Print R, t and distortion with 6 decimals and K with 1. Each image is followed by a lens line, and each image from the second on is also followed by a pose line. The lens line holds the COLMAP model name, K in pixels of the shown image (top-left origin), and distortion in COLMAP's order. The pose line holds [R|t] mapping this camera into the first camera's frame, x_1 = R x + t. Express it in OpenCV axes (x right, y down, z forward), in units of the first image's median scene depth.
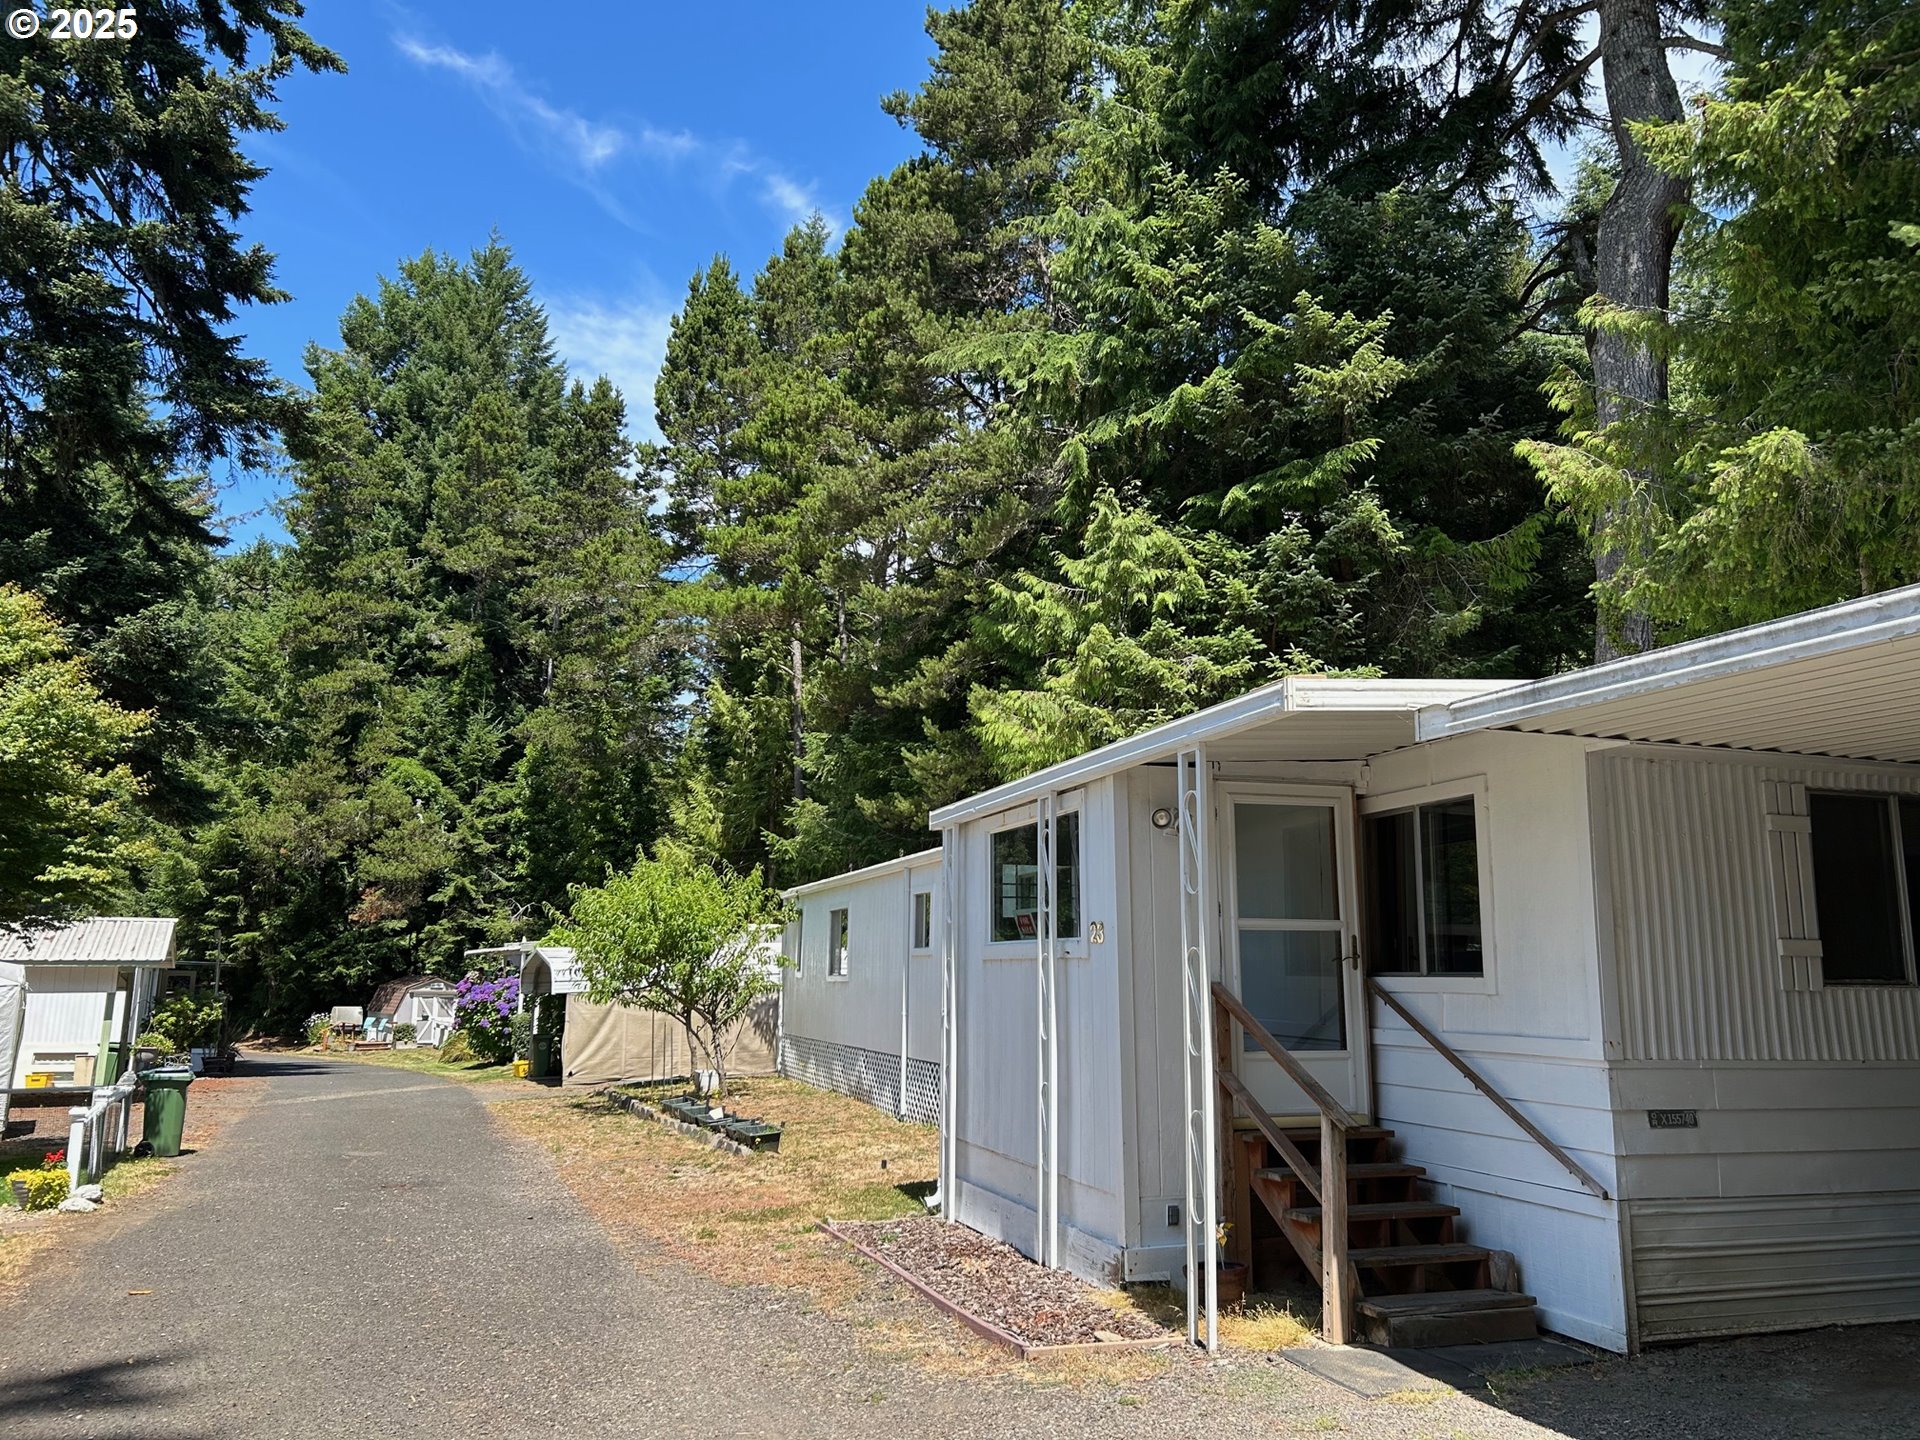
lens RADIAL K [[1425.4, 0, 960.0], [0, 1425.4, 730.8], [0, 0, 1]] dist [0.053398, -0.048624]
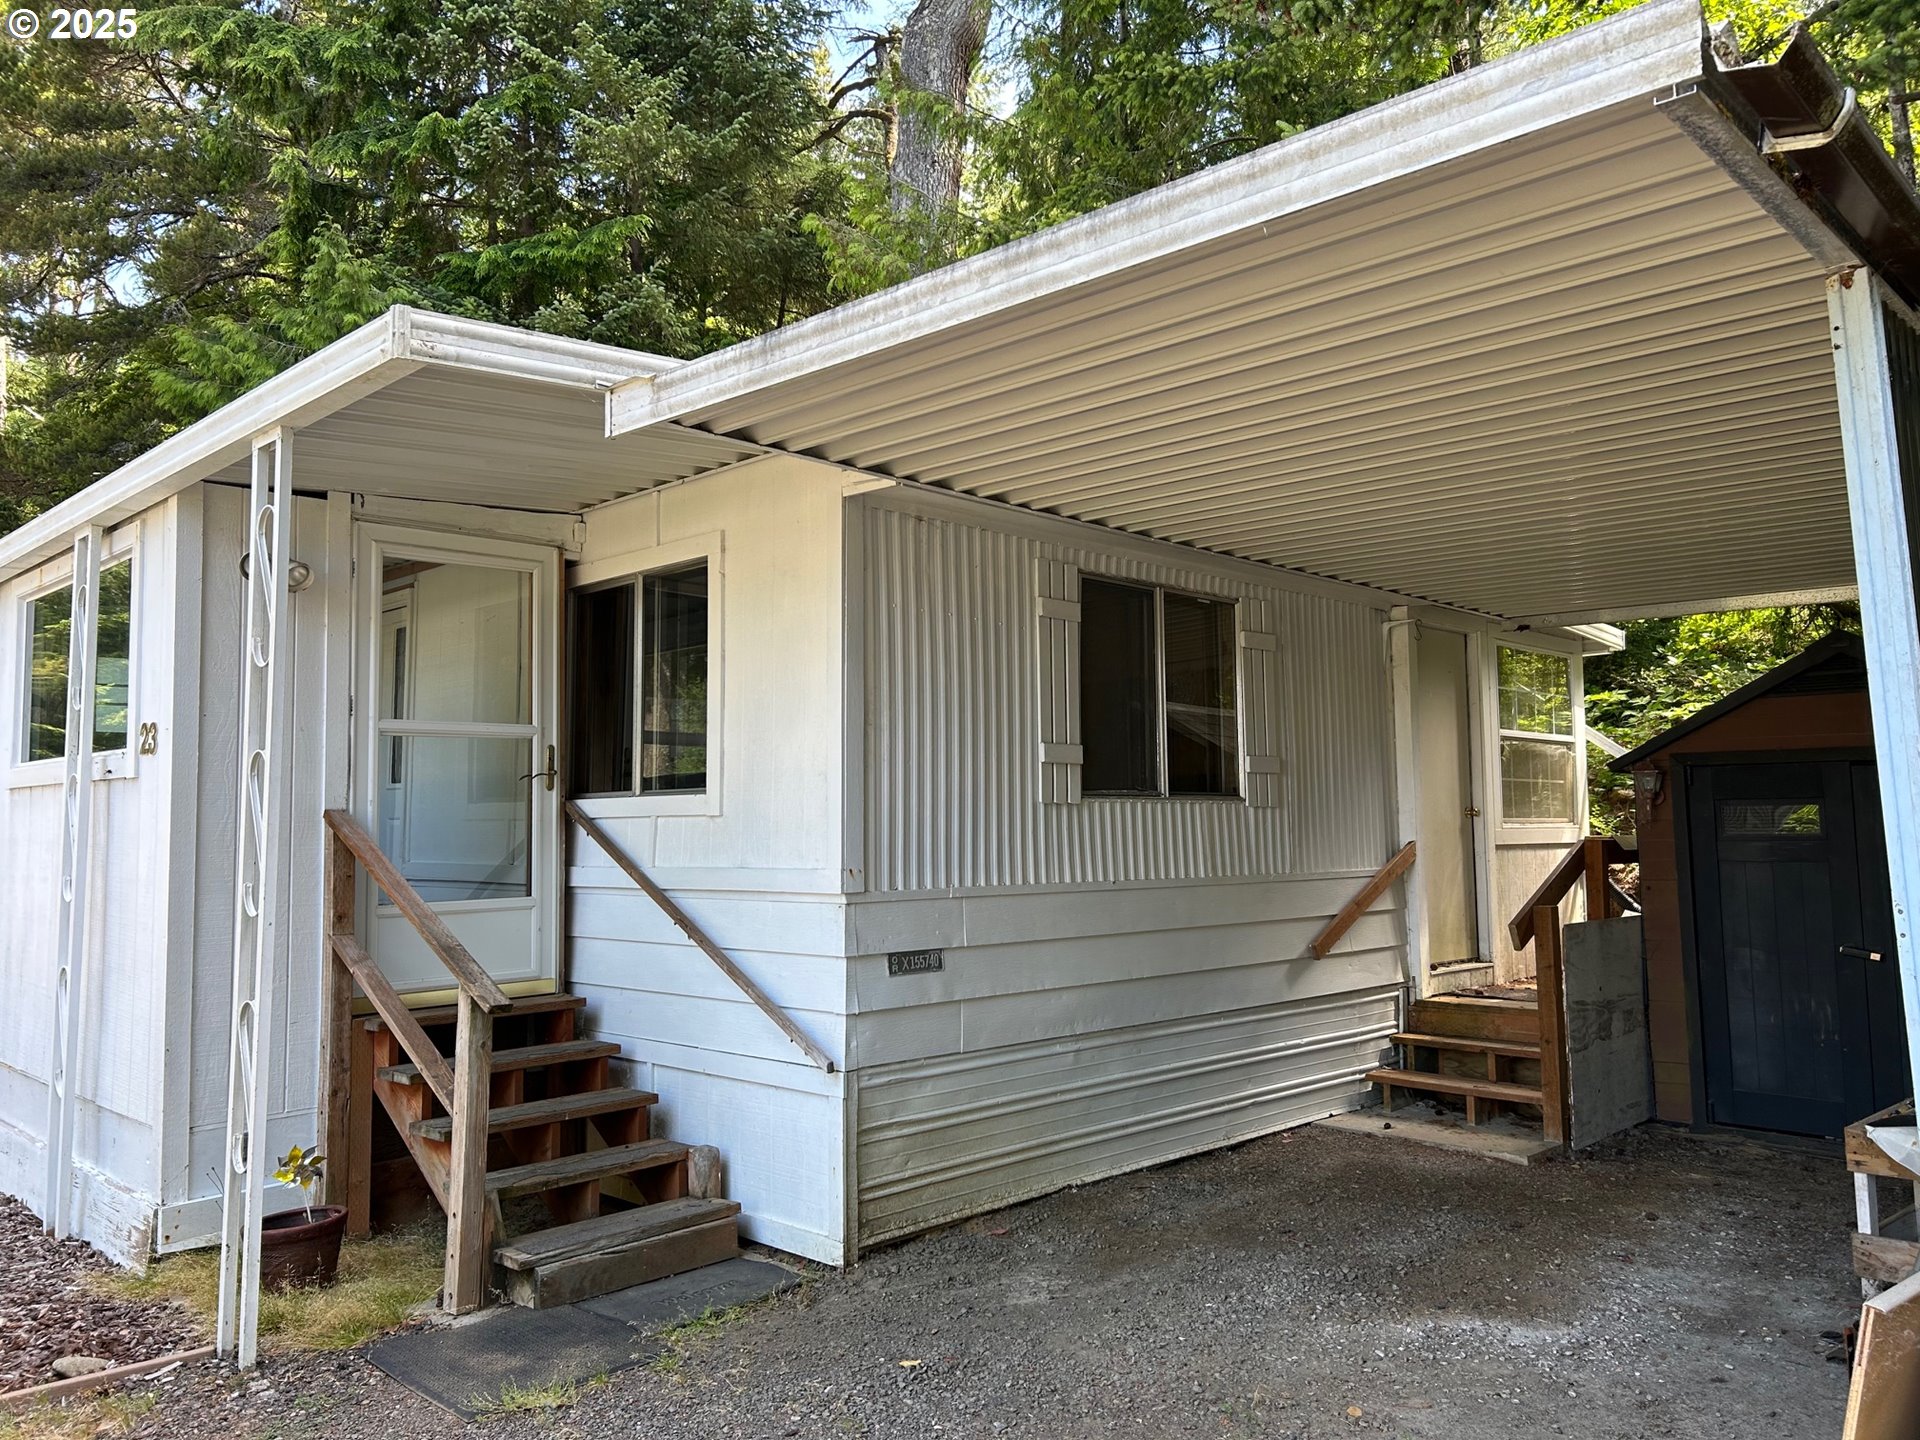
lens RADIAL K [[1425.4, 0, 960.0], [0, 1425.4, 730.8], [0, 0, 1]] dist [0.053398, -0.048624]
pose [[0.887615, 0.013945, 0.460375, 0.114493], [-0.061372, 0.994209, 0.088210, 0.053533], [-0.456479, -0.106551, 0.883331, 0.231670]]
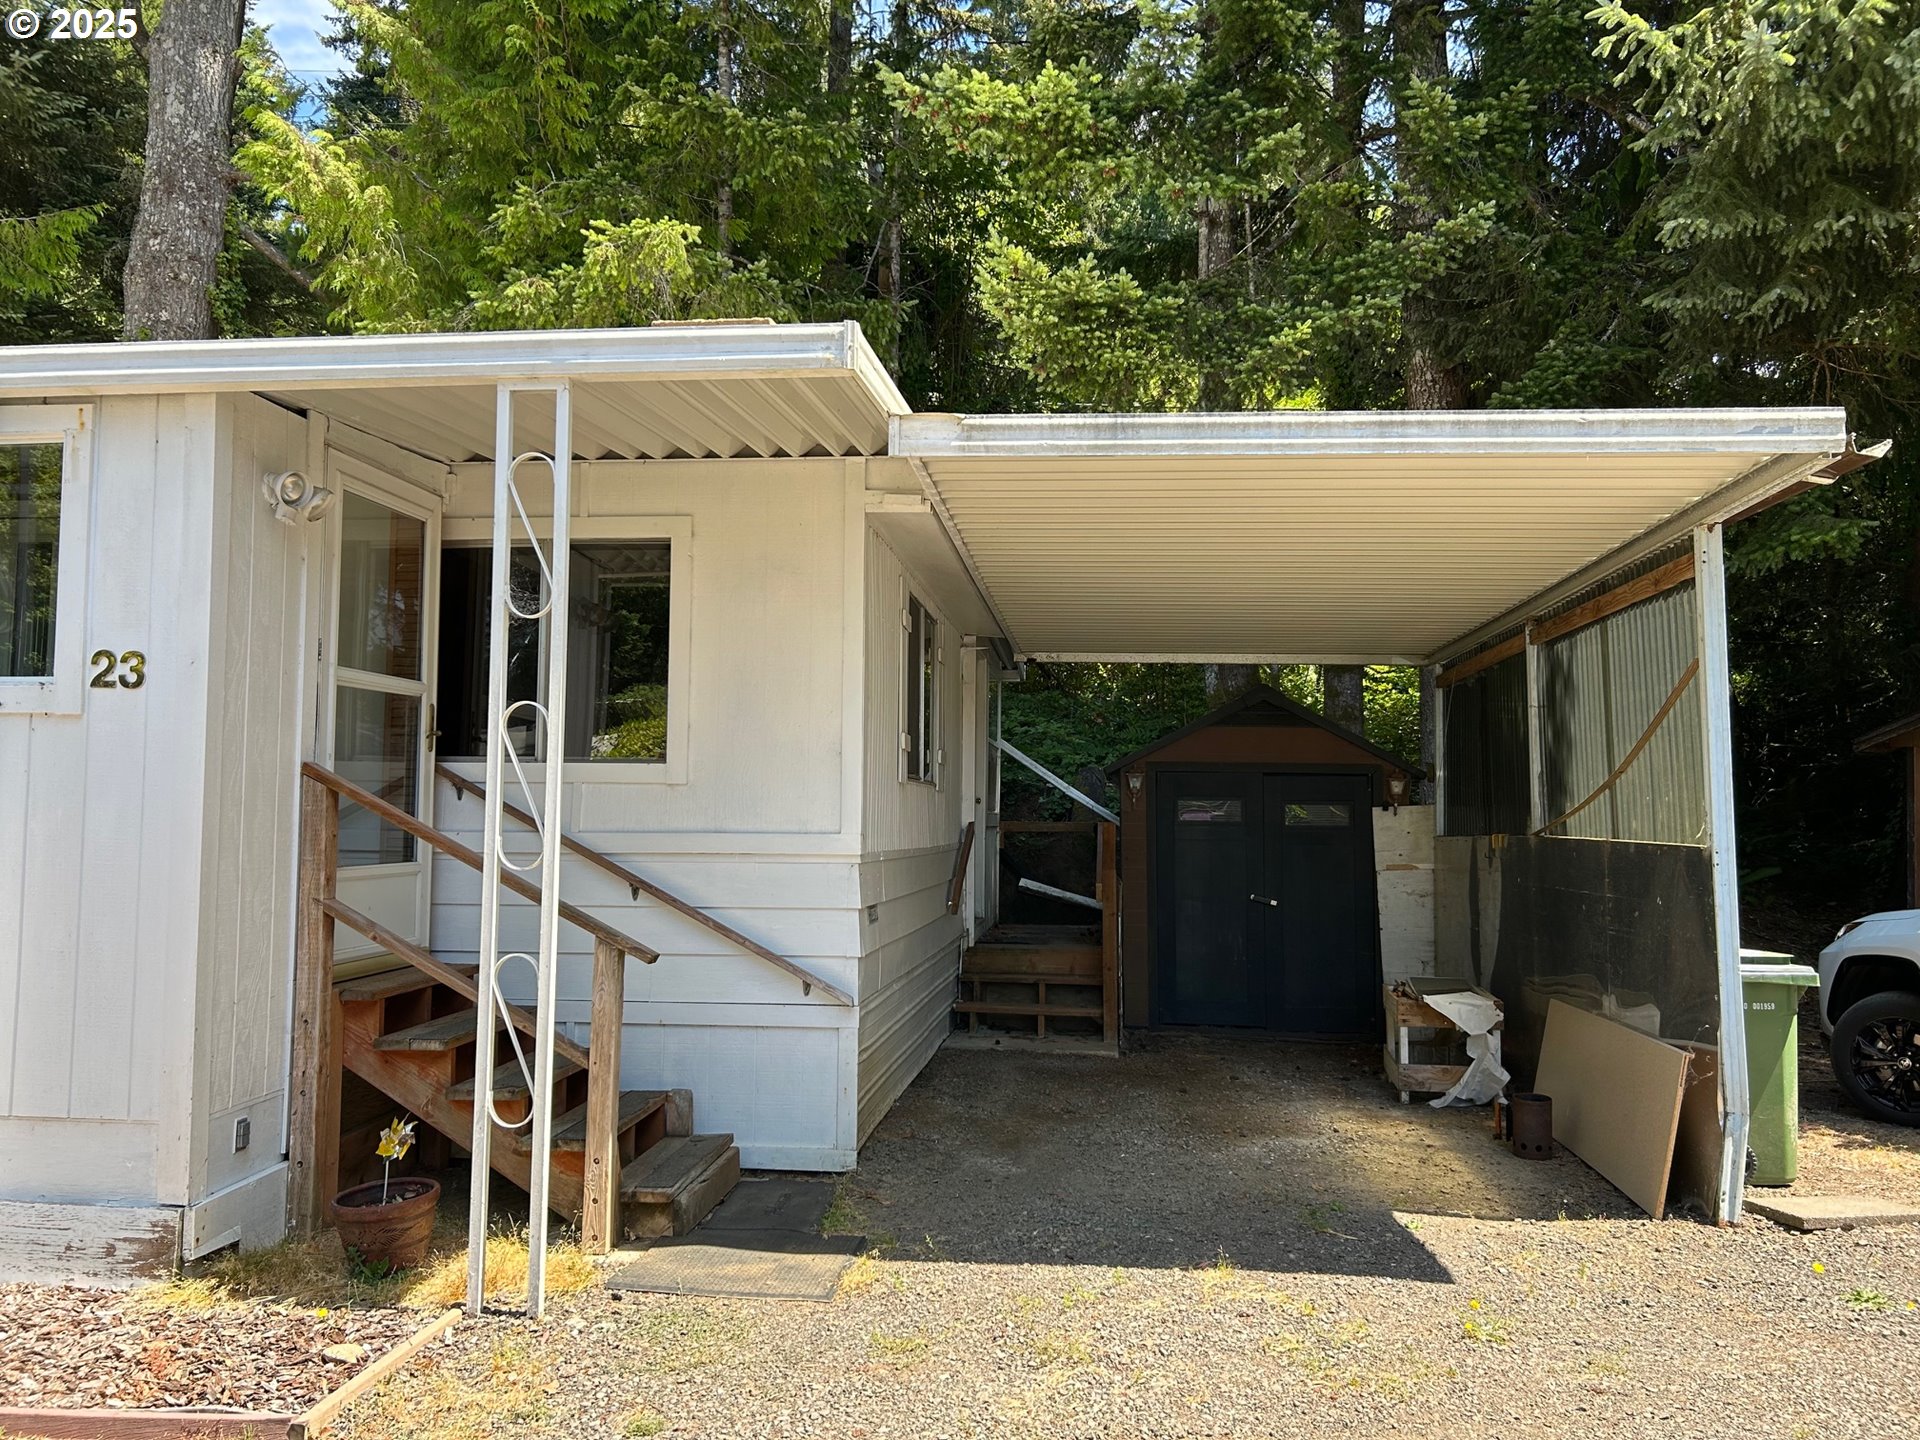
lens RADIAL K [[1434.2, 0, 965.4], [0, 1434.2, 725.5], [0, 0, 1]] dist [0.031702, -0.043910]
pose [[0.406681, 0.056600, 0.911815, -0.257377], [-0.164536, 0.986296, 0.012162, 0.095442], [-0.898632, -0.154972, 0.410420, 0.439199]]
